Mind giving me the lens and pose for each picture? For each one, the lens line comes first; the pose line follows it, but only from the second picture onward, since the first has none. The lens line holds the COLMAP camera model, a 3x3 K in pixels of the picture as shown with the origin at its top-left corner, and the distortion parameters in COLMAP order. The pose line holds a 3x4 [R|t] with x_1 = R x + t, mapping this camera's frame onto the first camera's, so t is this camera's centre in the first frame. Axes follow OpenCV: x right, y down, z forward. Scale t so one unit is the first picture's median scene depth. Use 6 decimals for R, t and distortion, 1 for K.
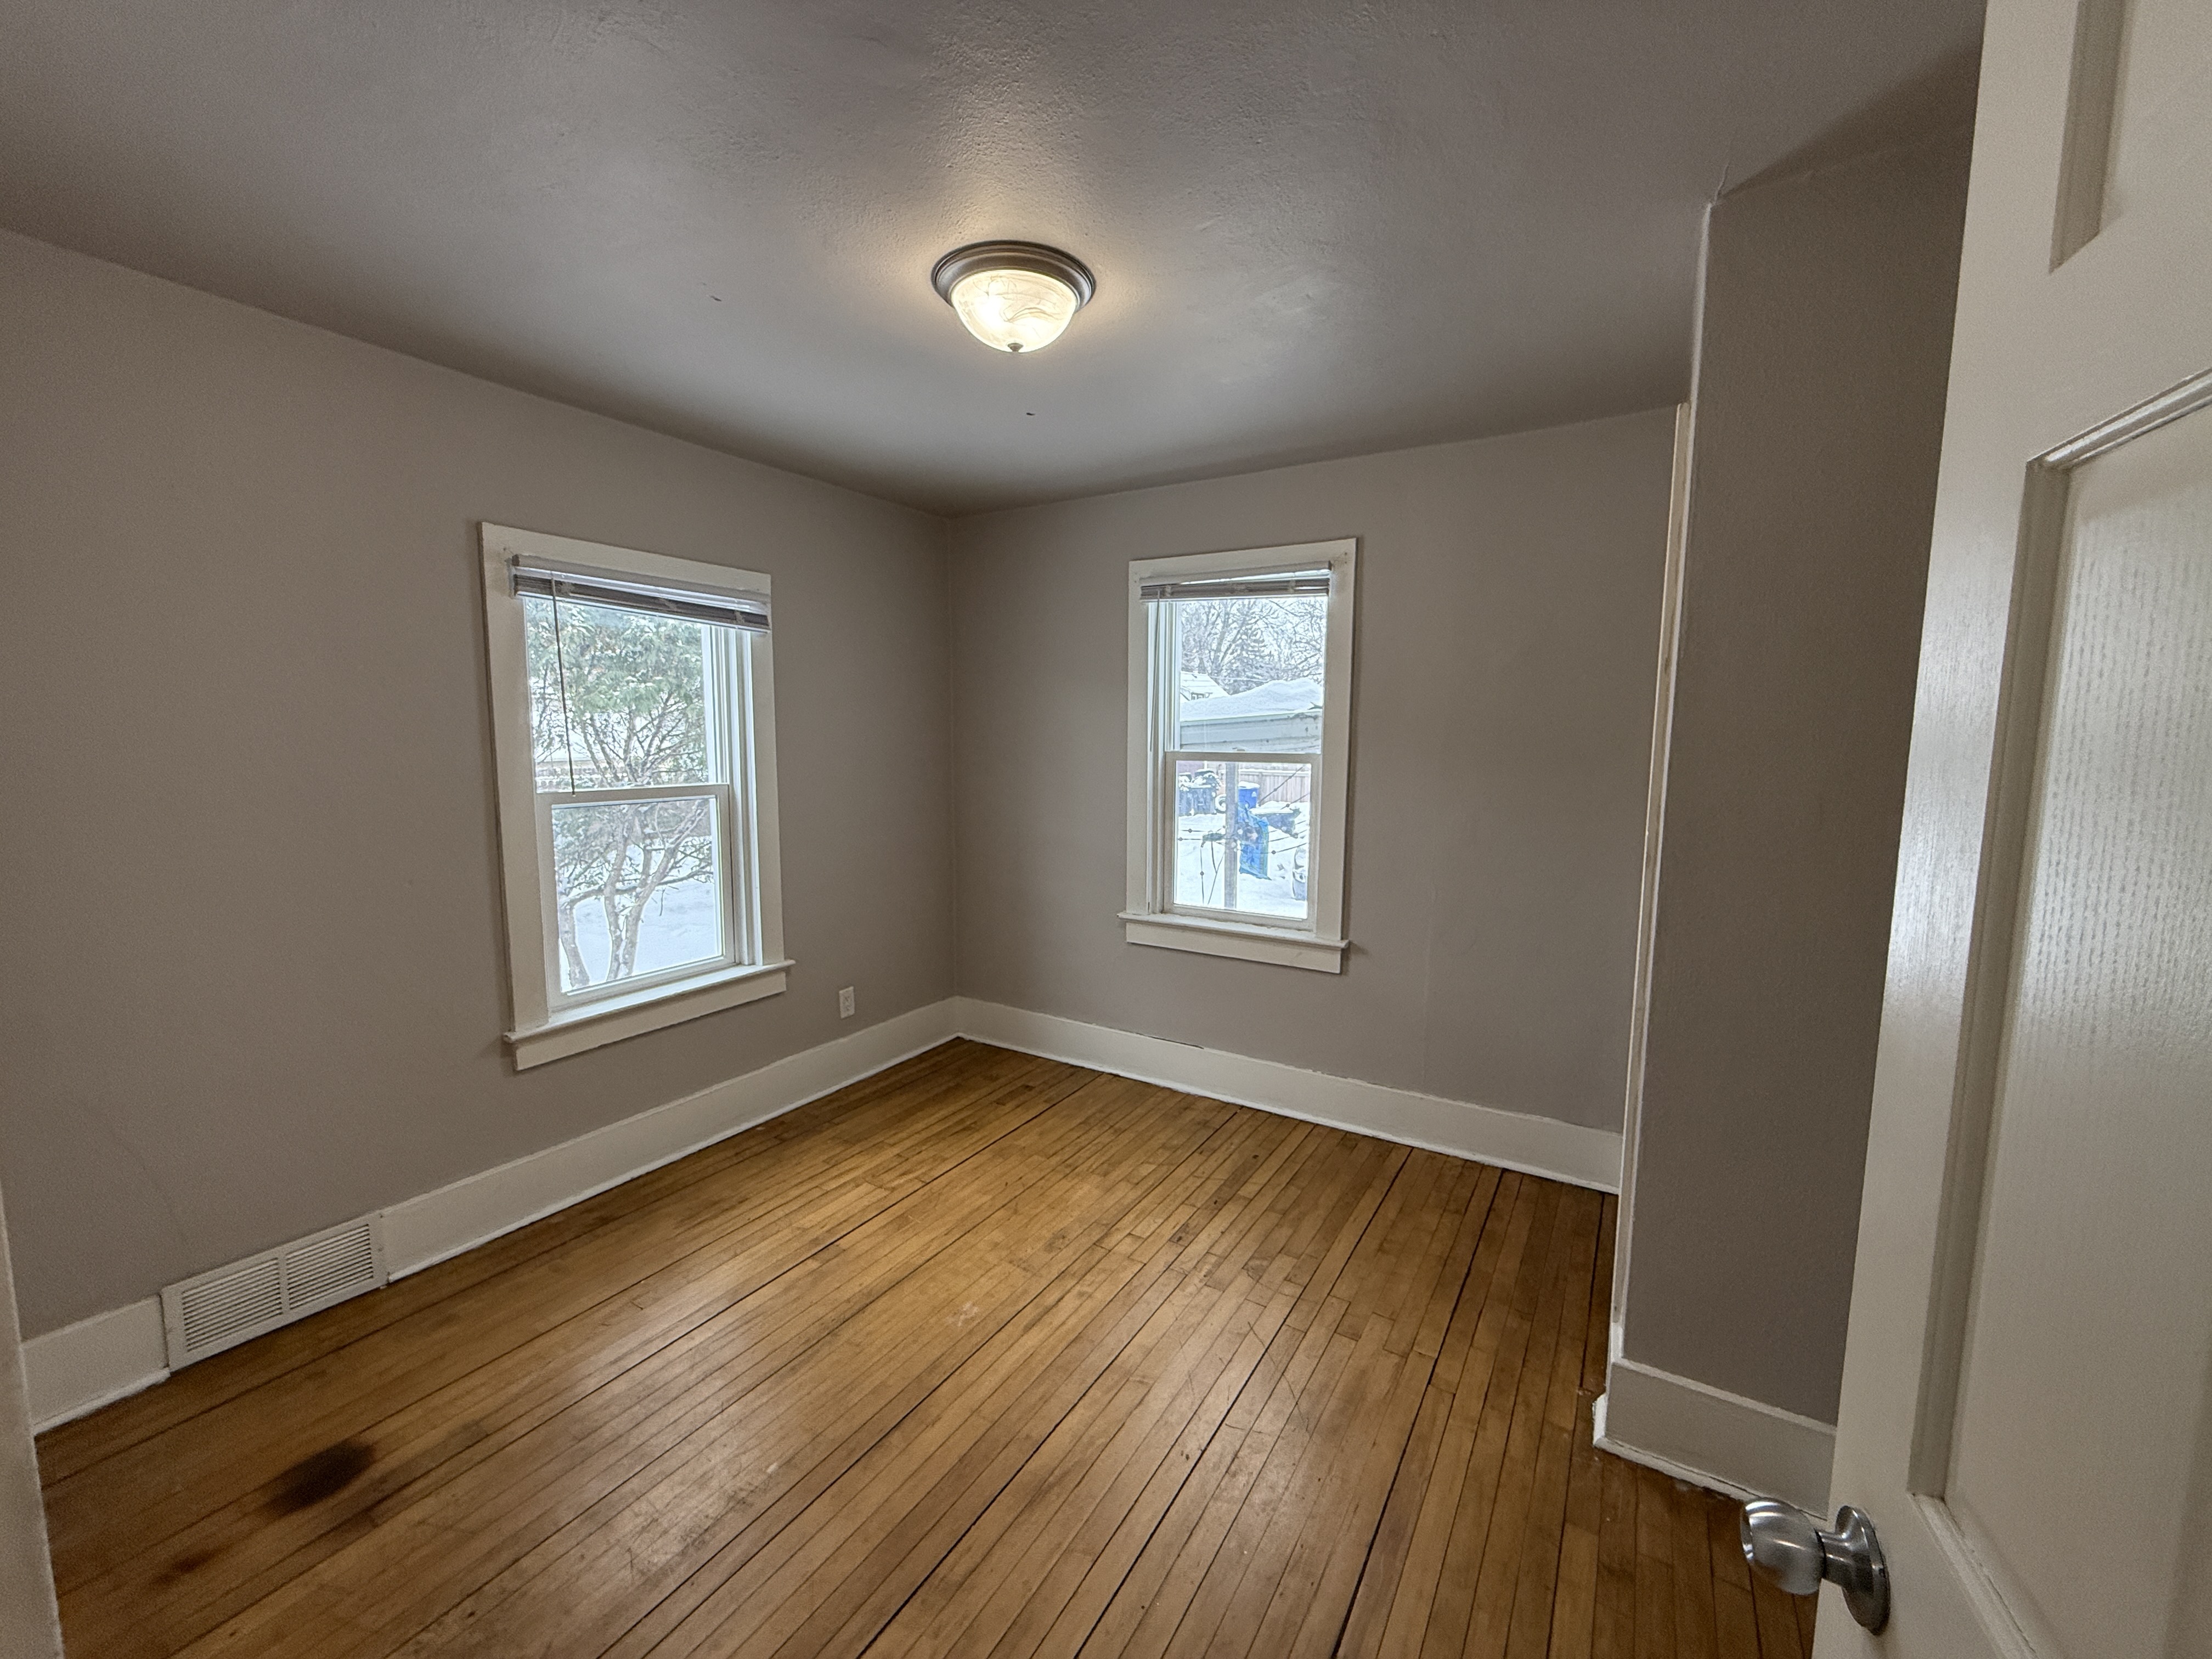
lens RADIAL K [[877.4, 0, 1106.0], [0, 877.4, 829.5], [0, 0, 1]] dist [0.000240, -0.000087]
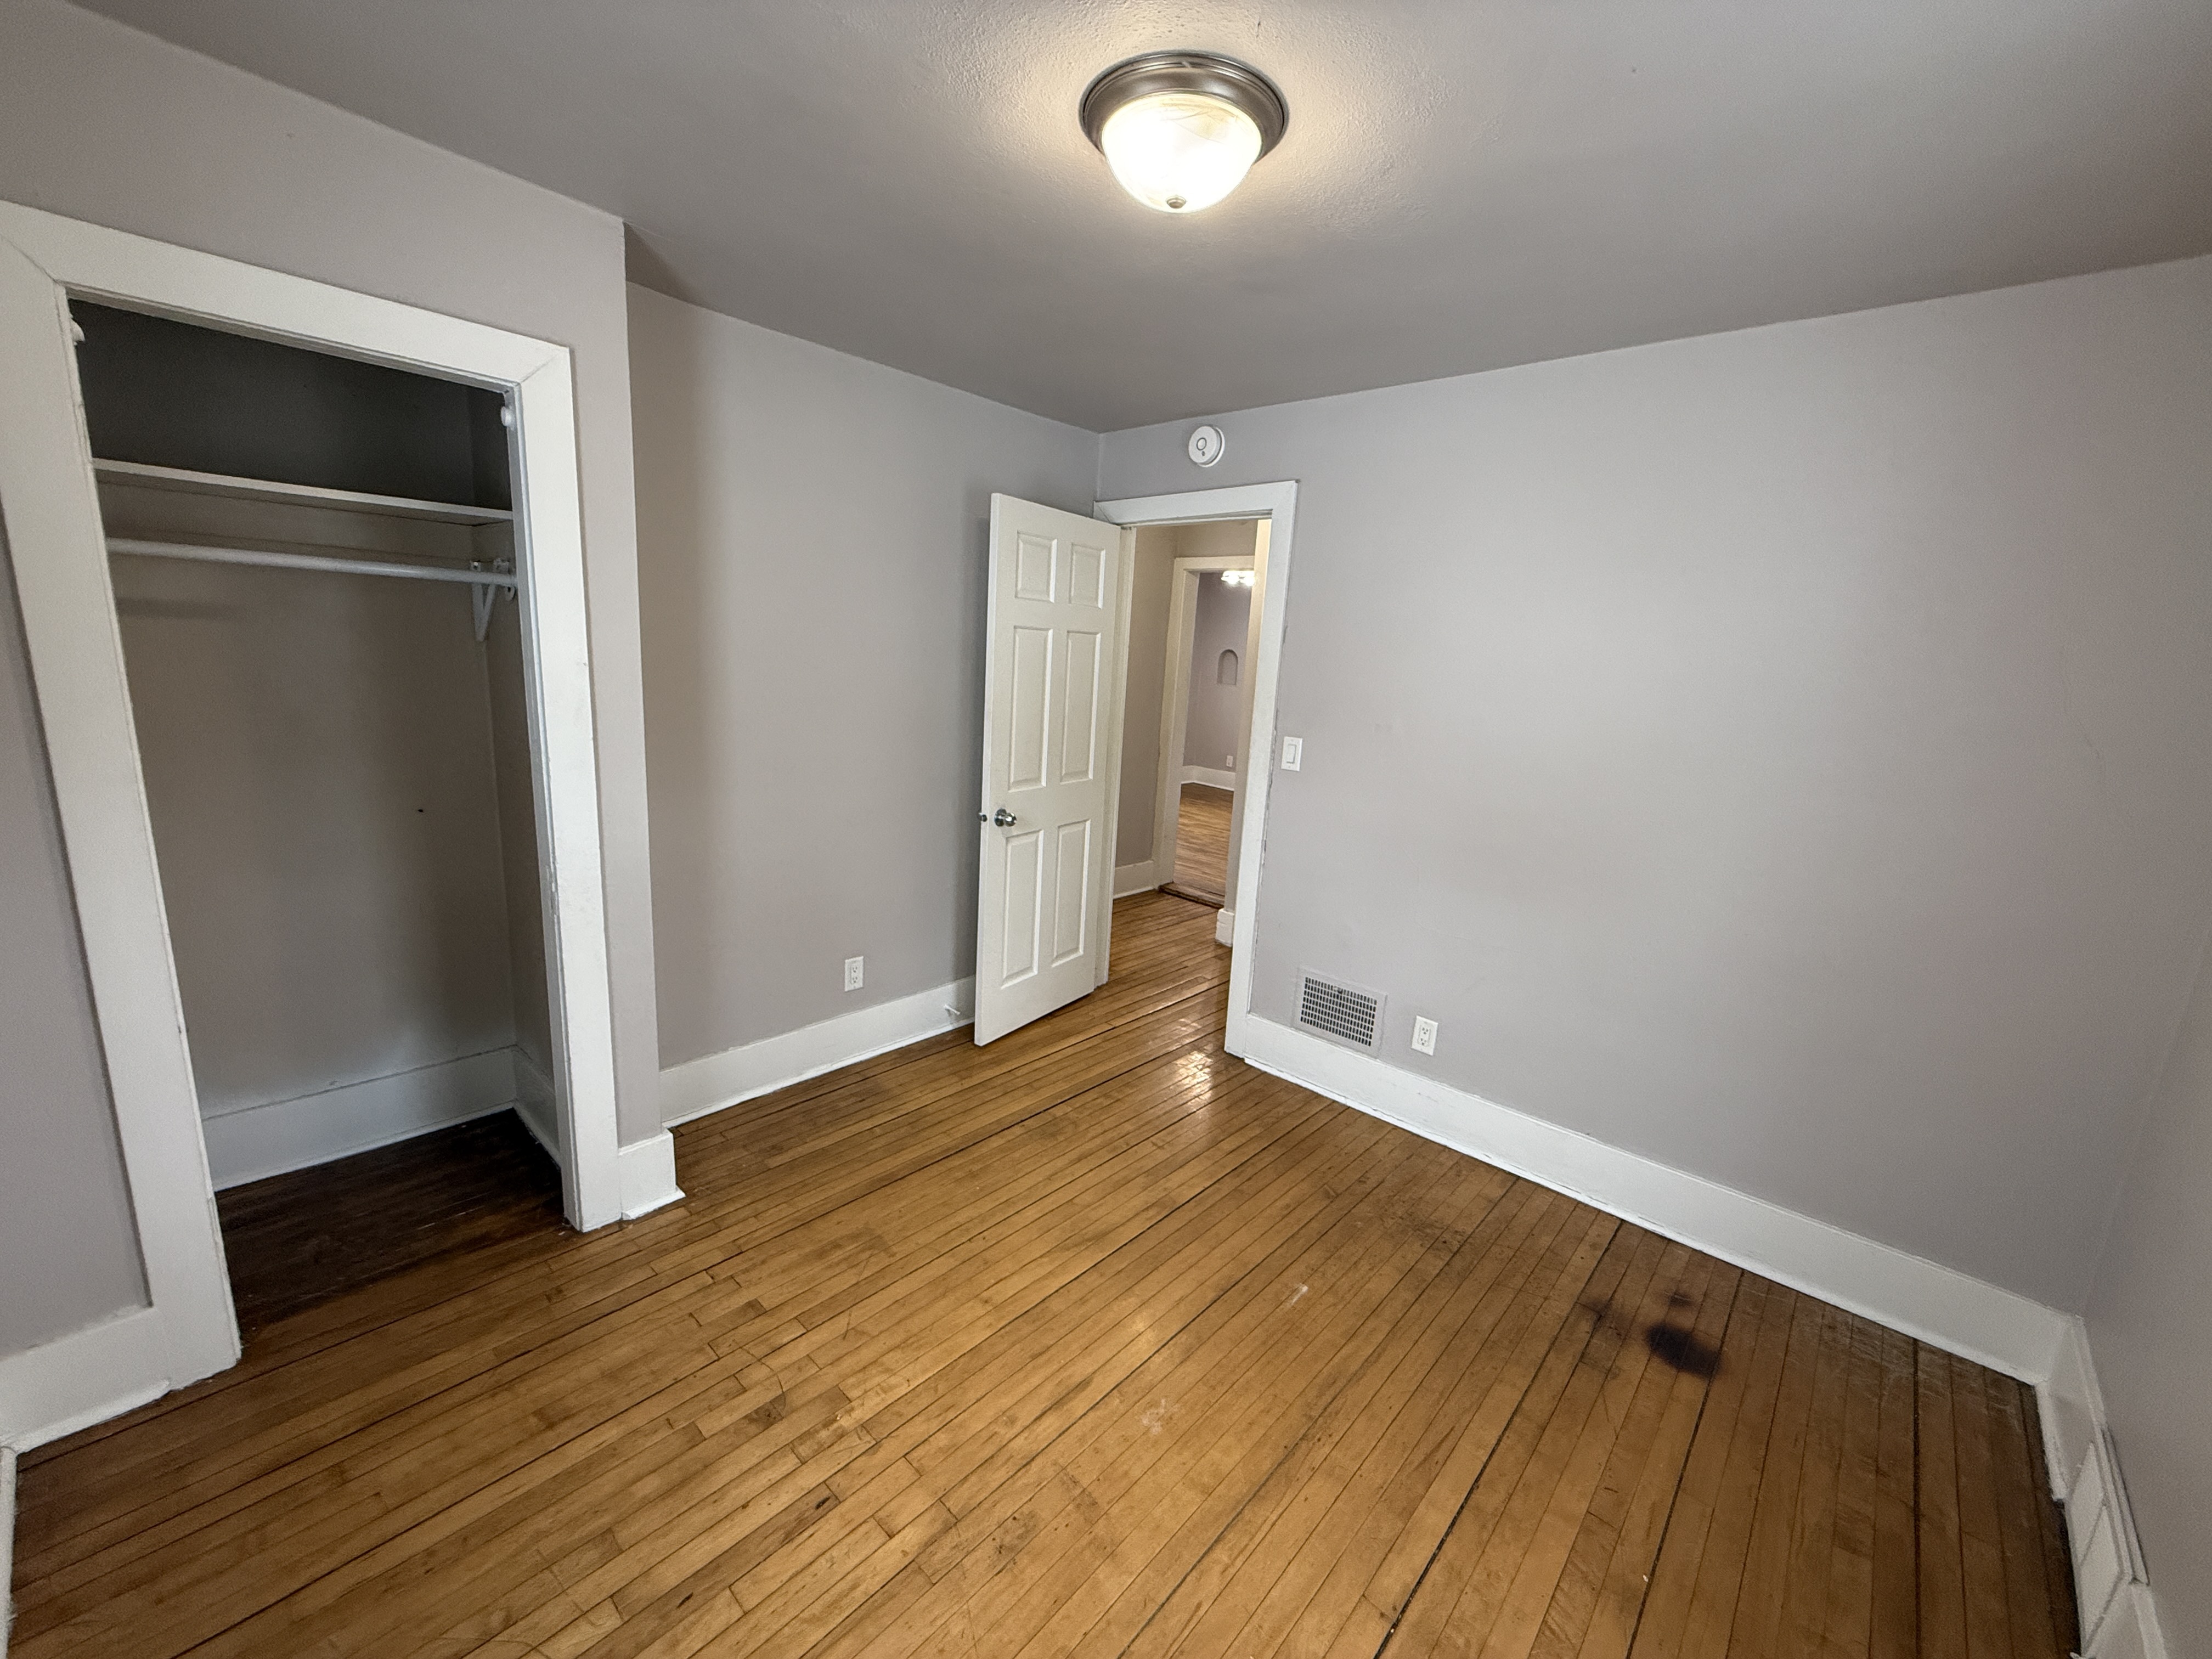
lens RADIAL K [[877.4, 0, 1106.0], [0, 877.4, 829.5], [0, 0, 1]] dist [0.000240, -0.000087]
pose [[-0.980507, -0.100499, 0.168836, -0.224102], [-0.044342, 0.950303, 0.308152, -0.247722], [-0.191414, 0.294659, -0.936236, 1.845169]]
